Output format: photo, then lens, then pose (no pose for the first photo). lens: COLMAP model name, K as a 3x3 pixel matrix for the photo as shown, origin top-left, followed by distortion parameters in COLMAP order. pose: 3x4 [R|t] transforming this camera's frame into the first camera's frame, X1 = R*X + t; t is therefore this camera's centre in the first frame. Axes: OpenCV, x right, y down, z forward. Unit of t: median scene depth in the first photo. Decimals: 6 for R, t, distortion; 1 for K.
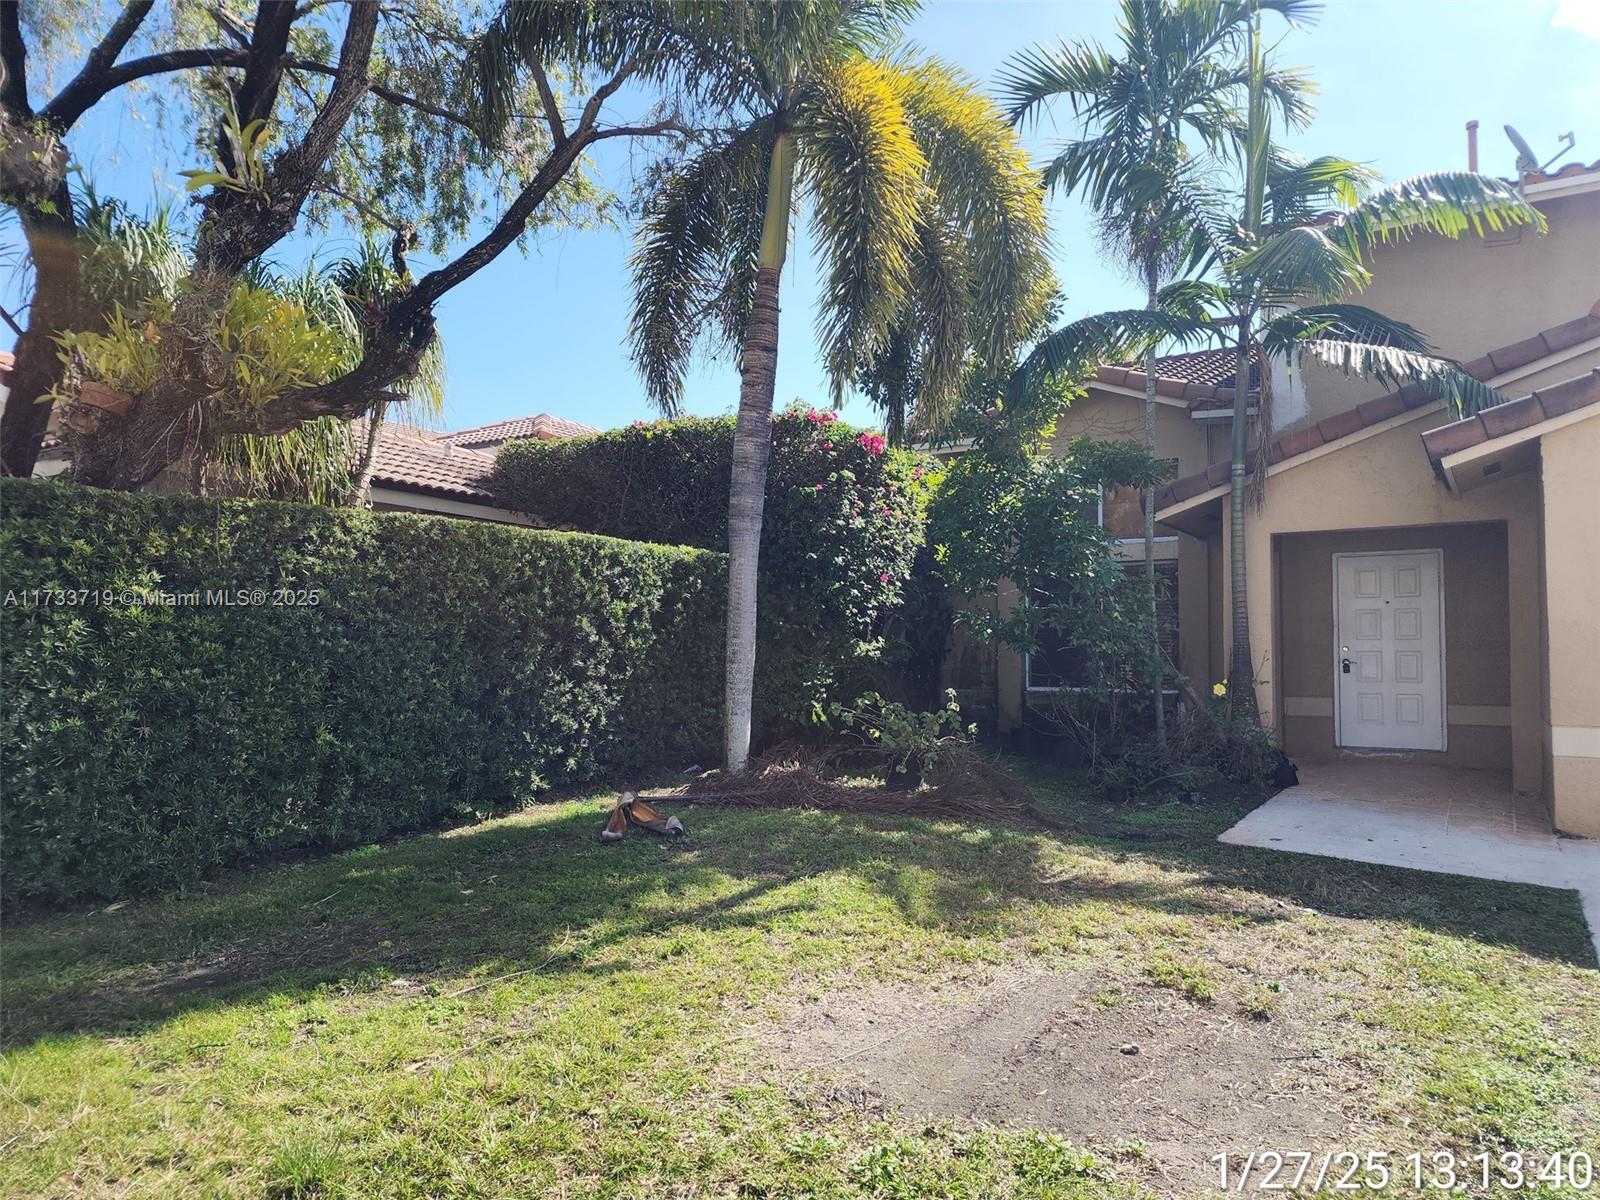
lens RADIAL K [[1082.0, 0, 787.4], [0, 1082.0, 620.8], [0, 0, 1]] dist [0.076936, -0.068209]
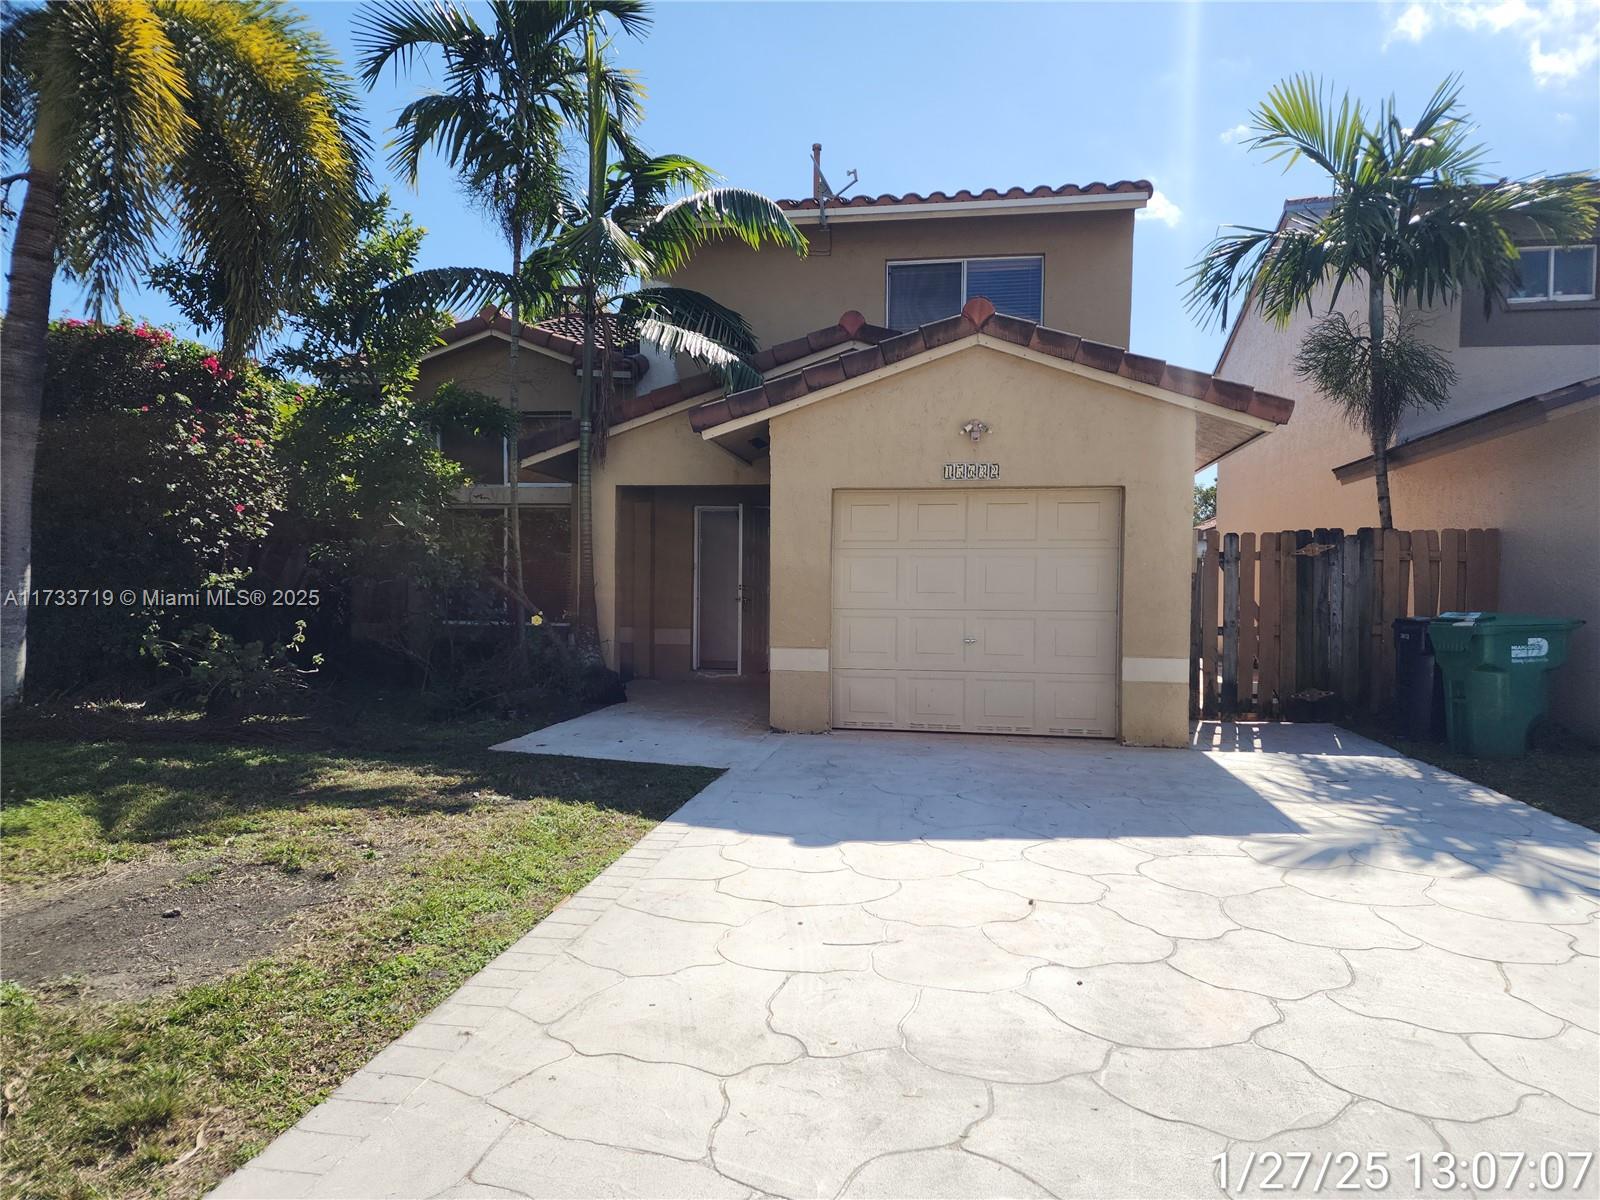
lens RADIAL K [[1082.0, 0, 794.5], [0, 1082.0, 622.7], [0, 0, 1]] dist [0.076936, -0.068209]
pose [[0.916203, 0.001105, 0.400712, 0.170229], [-0.024316, 0.998307, 0.052844, -0.000825], [-0.399976, -0.058159, 0.914679, -0.128505]]
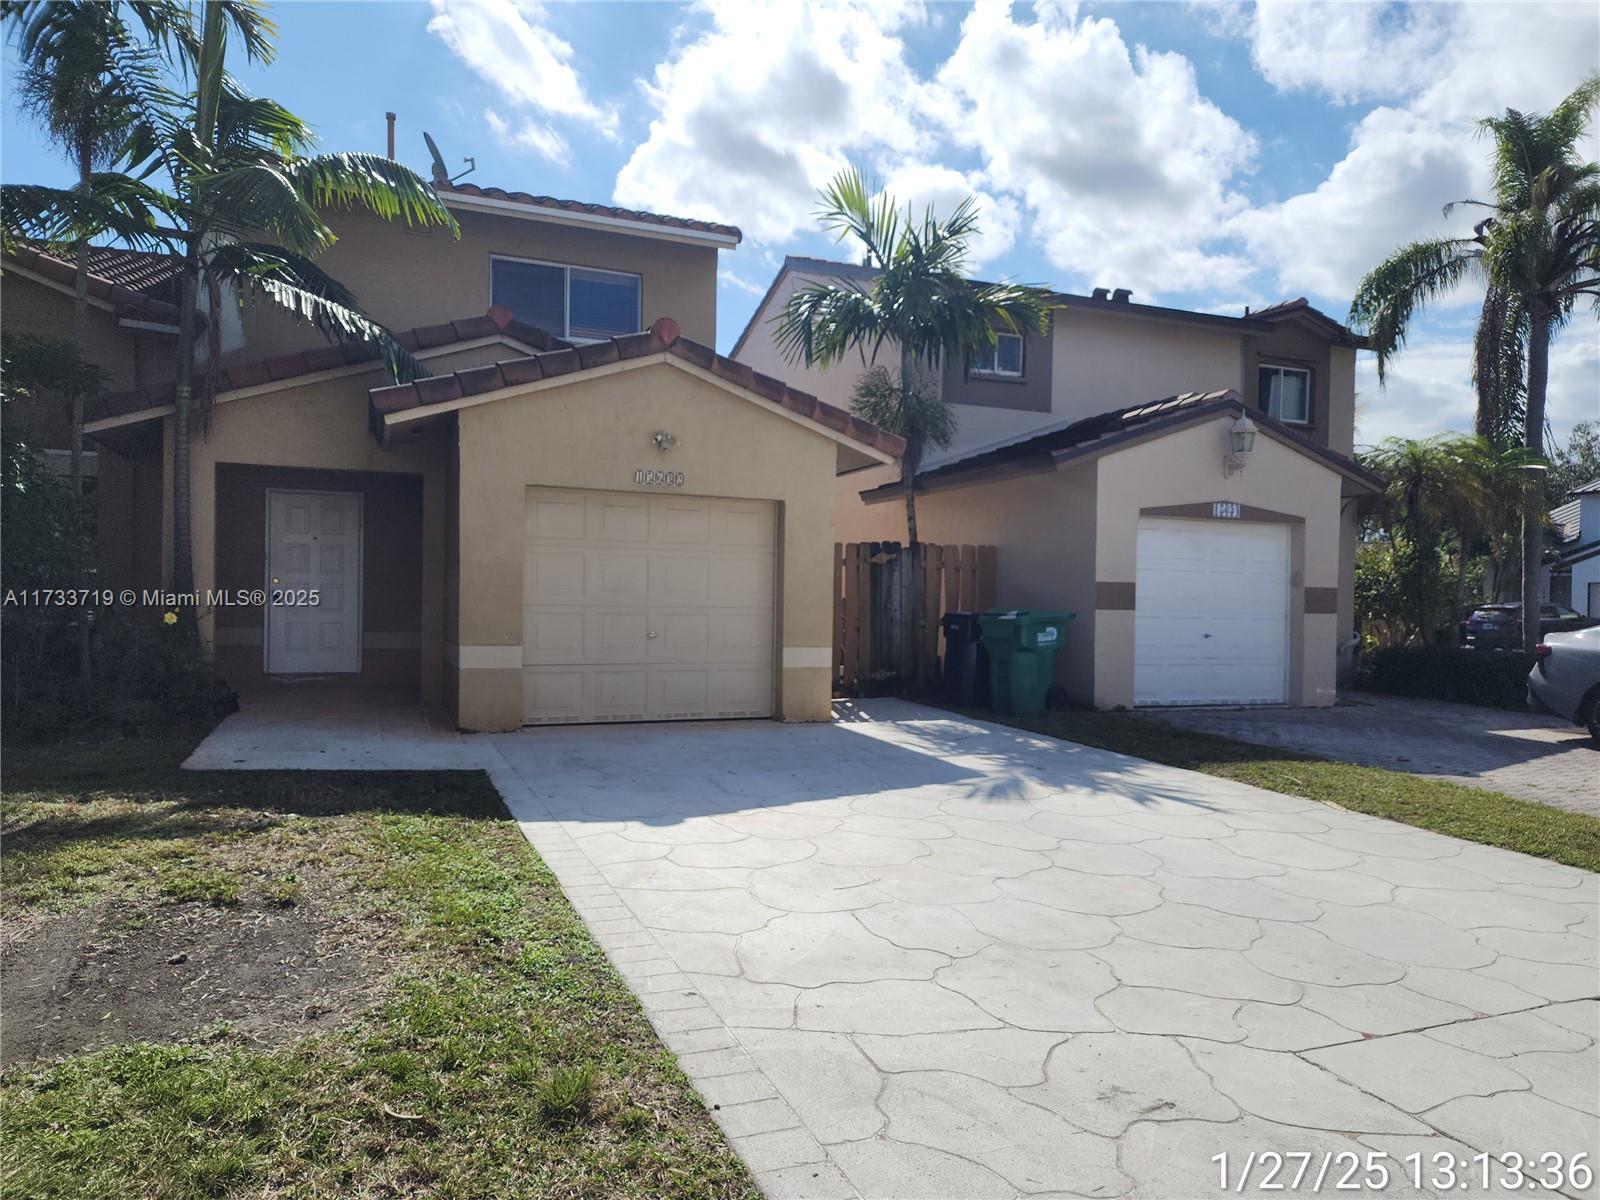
lens RADIAL K [[1082.0, 0, 815.3], [0, 1082.0, 615.0], [0, 0, 1]] dist [0.076936, -0.068209]
pose [[0.570206, -0.001058, 0.821501, -0.073986], [-0.043435, 0.998562, 0.031434, 0.004146], [-0.820353, -0.053606, 0.569340, -0.022146]]
